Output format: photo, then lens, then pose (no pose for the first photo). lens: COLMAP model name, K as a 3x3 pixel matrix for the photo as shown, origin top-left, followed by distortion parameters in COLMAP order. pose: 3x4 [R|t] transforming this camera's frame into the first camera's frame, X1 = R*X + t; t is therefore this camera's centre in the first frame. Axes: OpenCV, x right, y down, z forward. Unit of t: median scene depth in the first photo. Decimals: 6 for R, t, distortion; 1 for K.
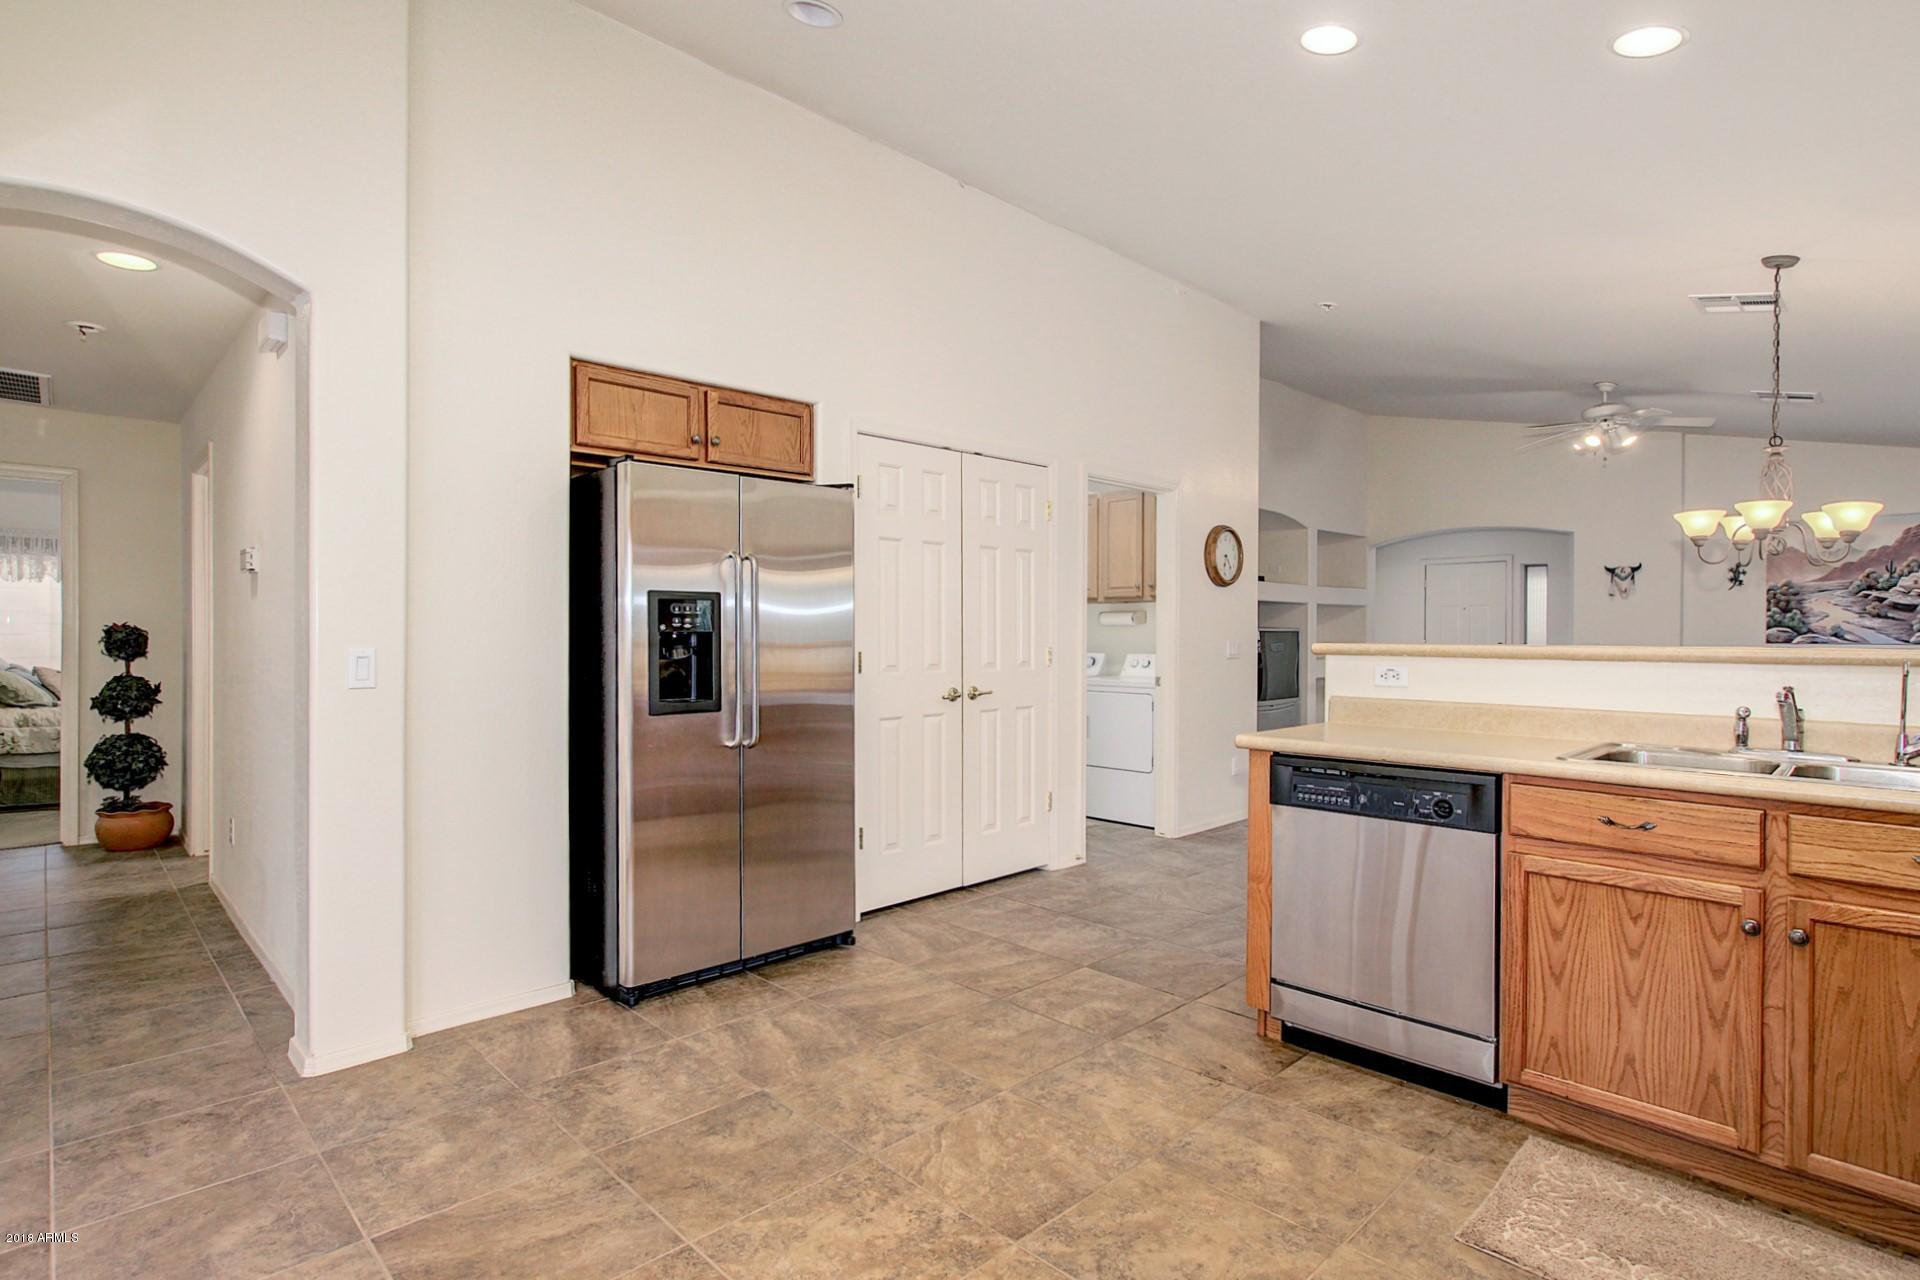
lens RADIAL K [[983.4, 0, 975.5], [0, 983.4, 644.9], [0, 0, 1]] dist [-0.017523, 0.000873]
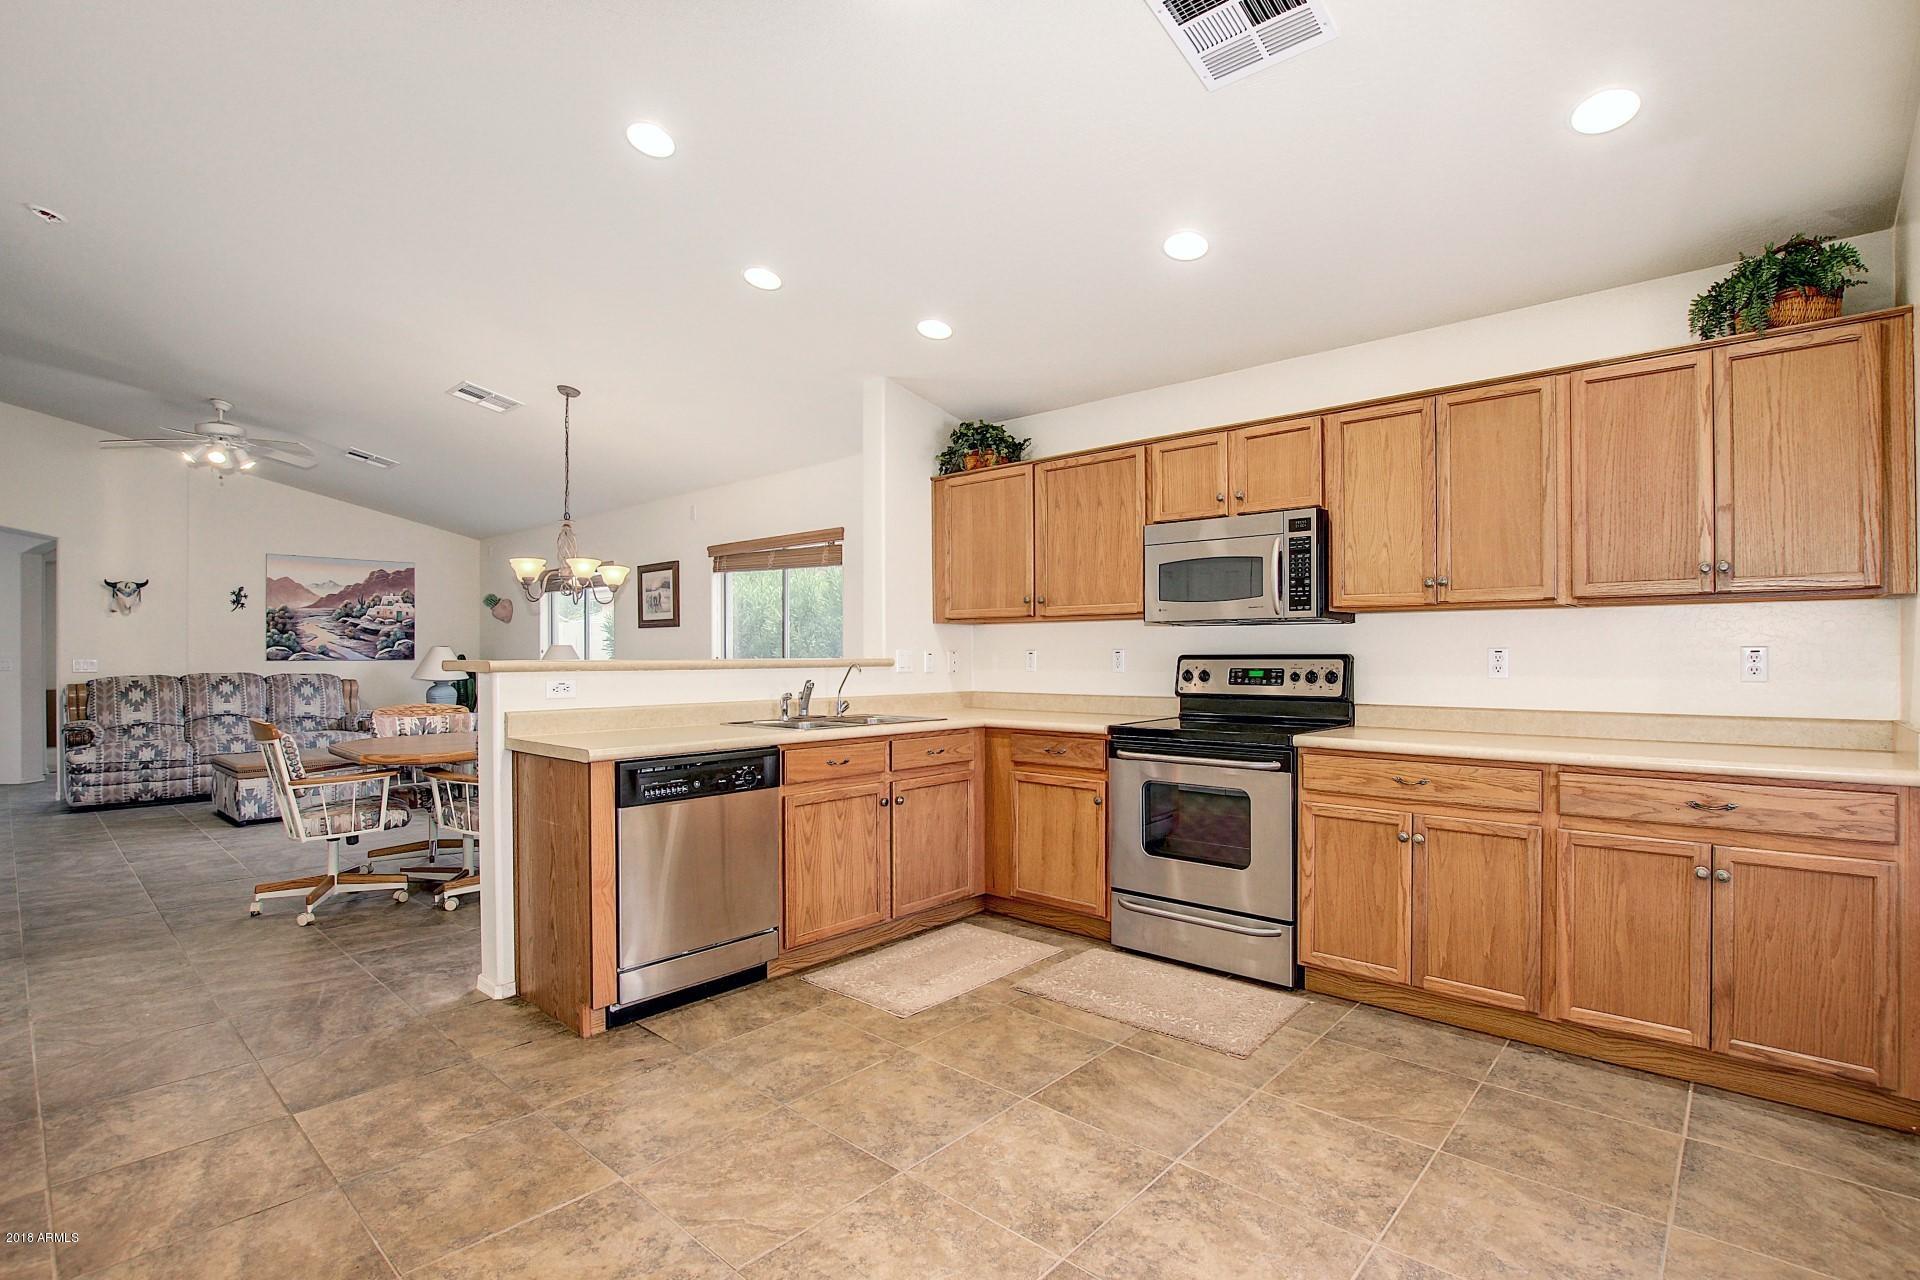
lens RADIAL K [[898.1, 0, 977.7], [0, 898.1, 646.2], [0, 0, 1]] dist [-0.028485, 0.004041]
pose [[-0.075428, 0.005387, 0.997137, -0.588685], [0.013526, 0.999899, -0.004379, -0.005631], [-0.997060, 0.013157, -0.075493, 0.561782]]
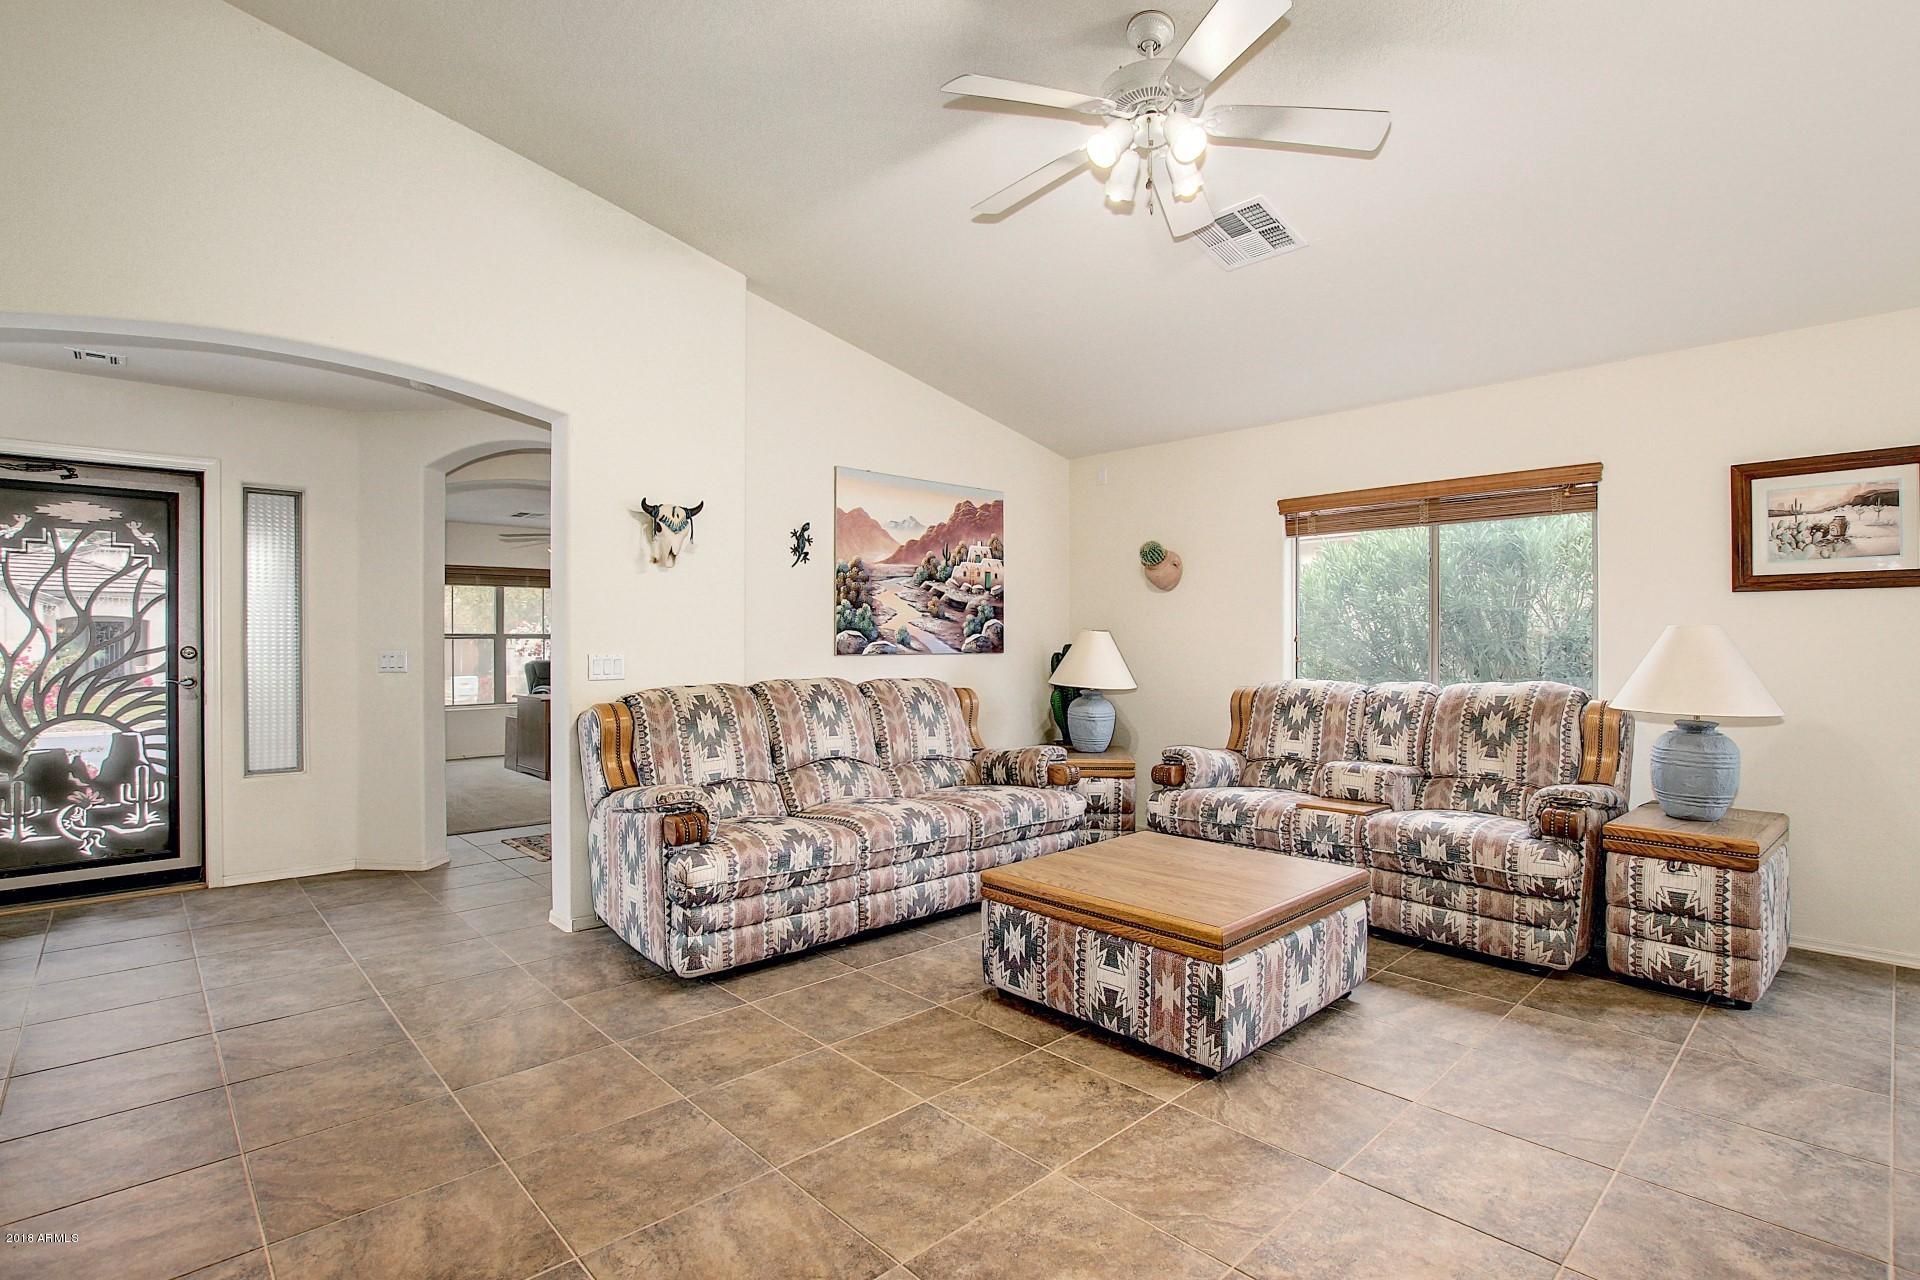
lens RADIAL K [[898.1, 0, 996.2], [0, 898.1, 650.9], [0, 0, 1]] dist [-0.028485, 0.004041]
pose [[-0.012412, -0.014723, 0.999815, 0.493595], [0.014166, 0.999789, 0.014899, -0.025516], [-0.999823, 0.014349, -0.012201, 1.981797]]
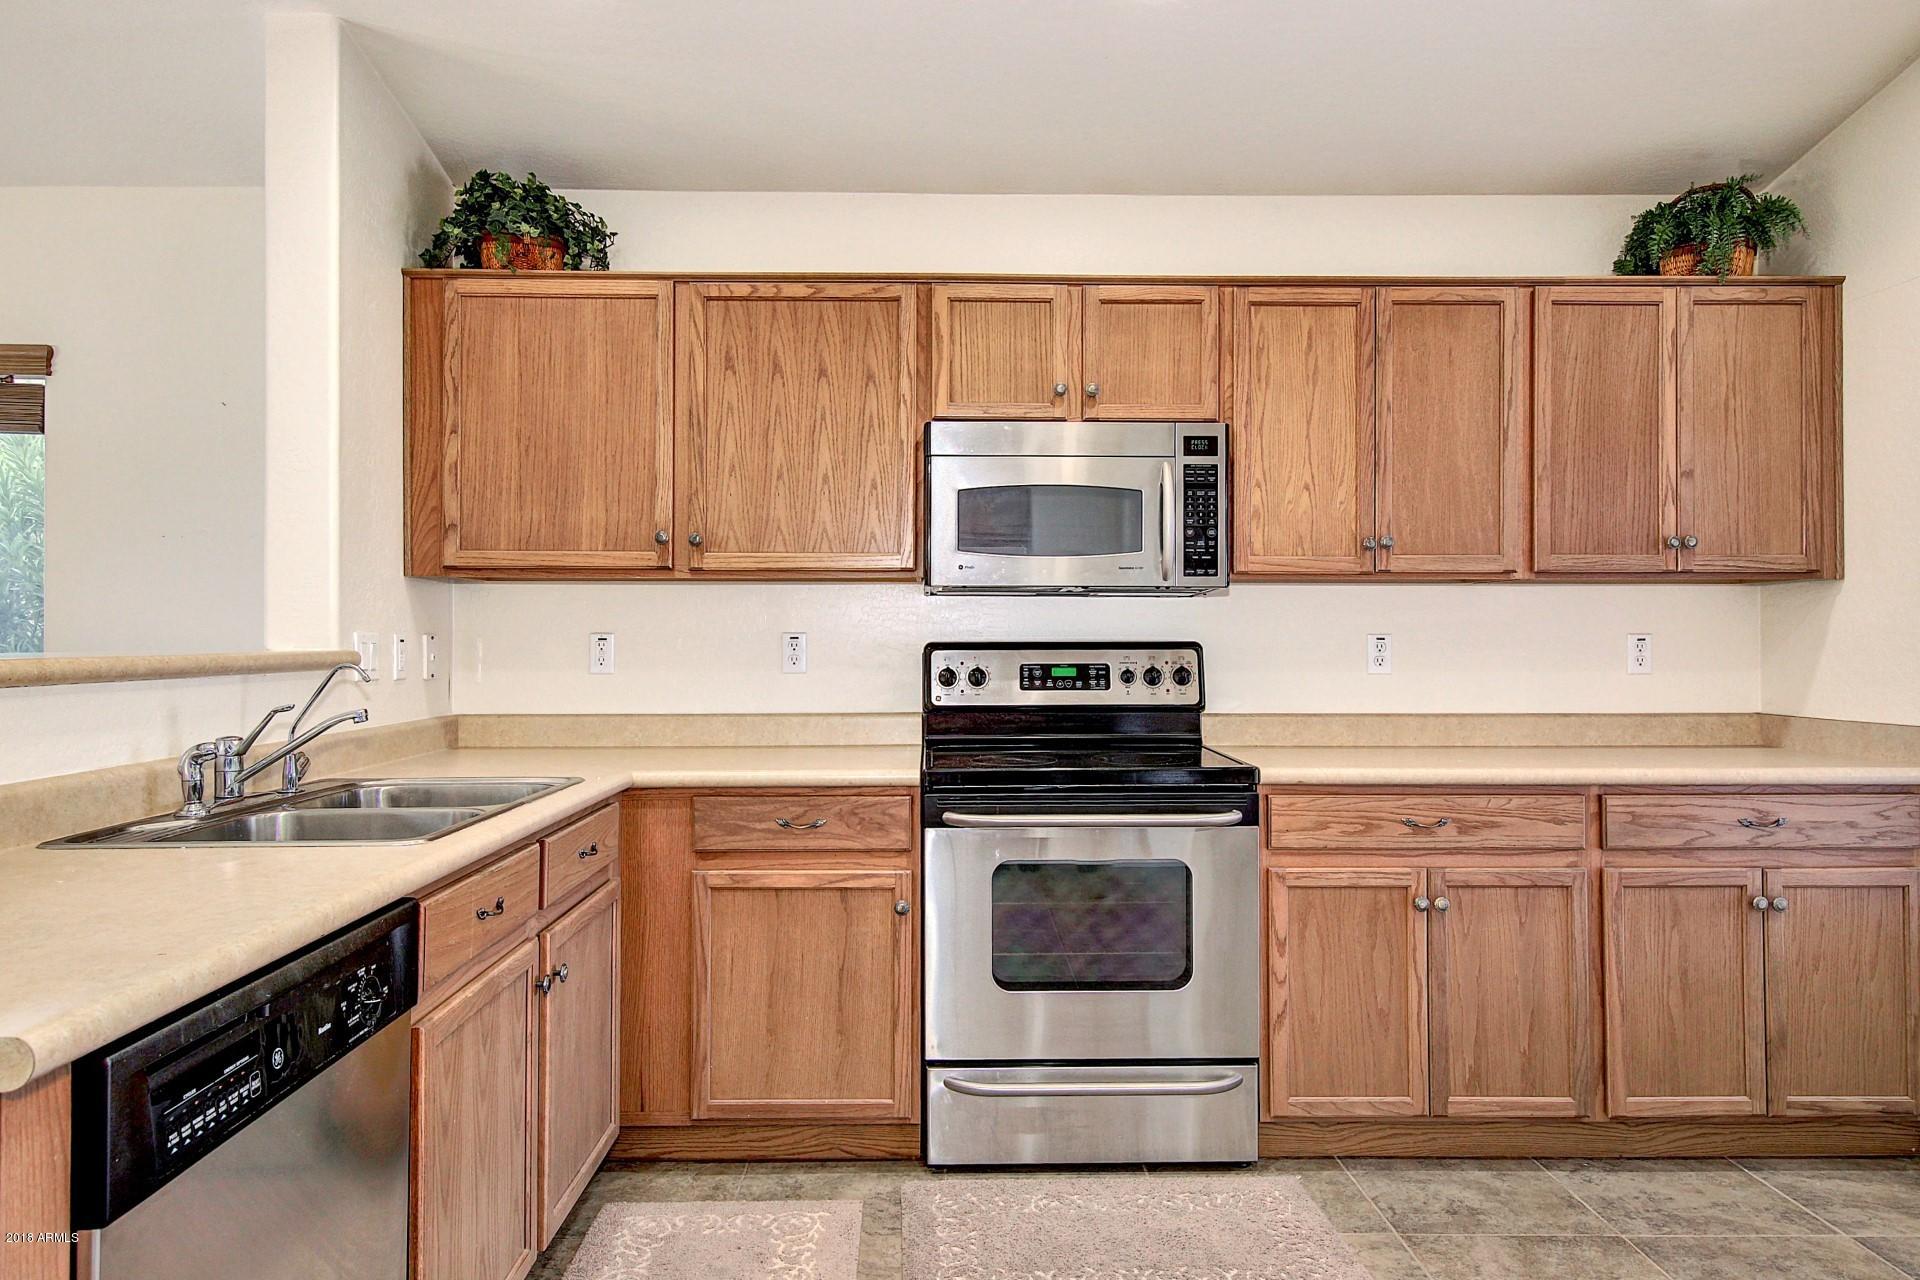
lens RADIAL K [[1225.1, 0, 953.5], [0, 1225.1, 618.6], [0, 0, 1]] dist [0.021398, -0.002243]
pose [[-0.727926, 0.007797, 0.685611, -0.144221], [0.005728, 0.999970, -0.005291, -0.009542], [-0.685632, 0.000076, -0.727949, 0.882341]]
